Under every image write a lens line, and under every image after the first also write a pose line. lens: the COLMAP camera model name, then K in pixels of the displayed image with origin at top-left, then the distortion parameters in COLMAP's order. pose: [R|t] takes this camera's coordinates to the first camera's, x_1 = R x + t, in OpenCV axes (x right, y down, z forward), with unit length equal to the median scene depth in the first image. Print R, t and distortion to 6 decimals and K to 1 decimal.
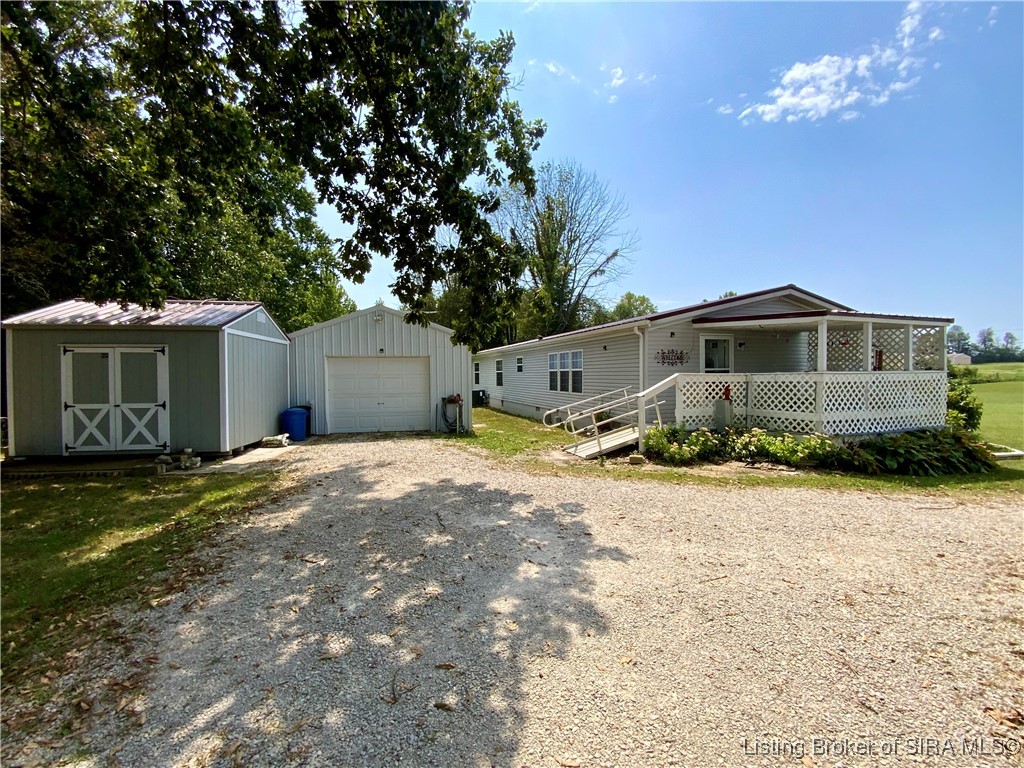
lens RADIAL K [[421.5, 0, 512.6], [0, 421.5, 391.0], [0, 0, 1]] dist [0.006795, -0.008740]
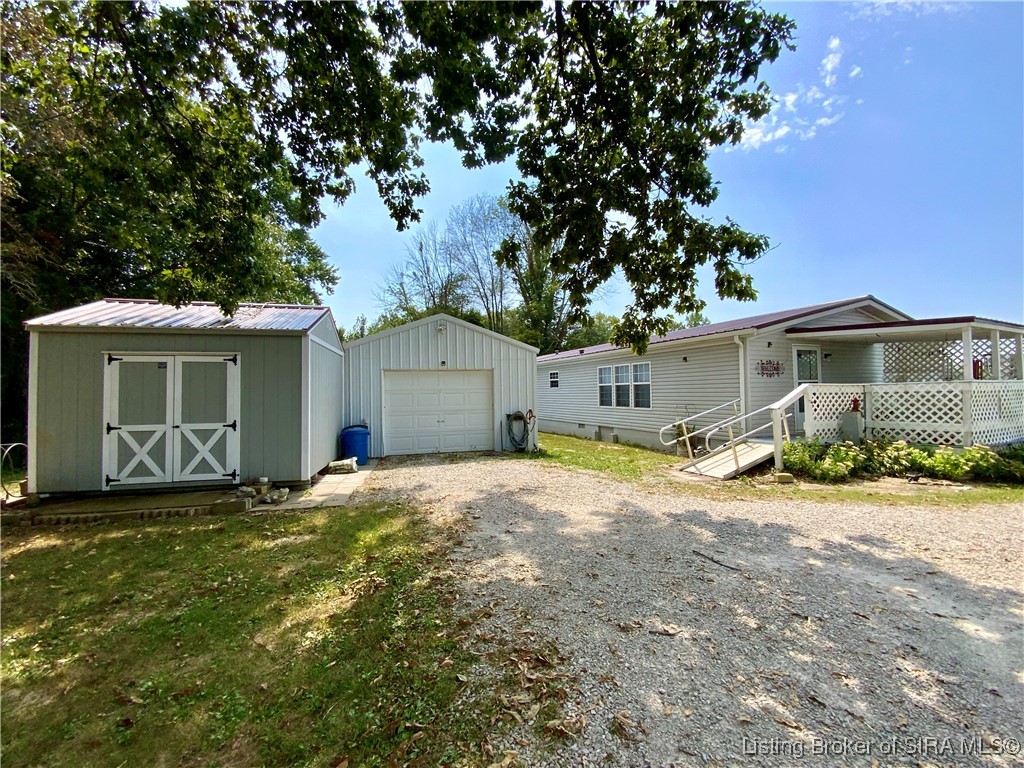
lens RADIAL K [[421.5, 0, 509.1], [0, 421.5, 384.5], [0, 0, 1]] dist [0.006795, -0.008740]
pose [[0.996476, -0.005661, 0.083689, -0.357587], [0.010670, 0.998170, -0.059524, 0.009120], [-0.083199, 0.060207, 0.994713, 0.126376]]
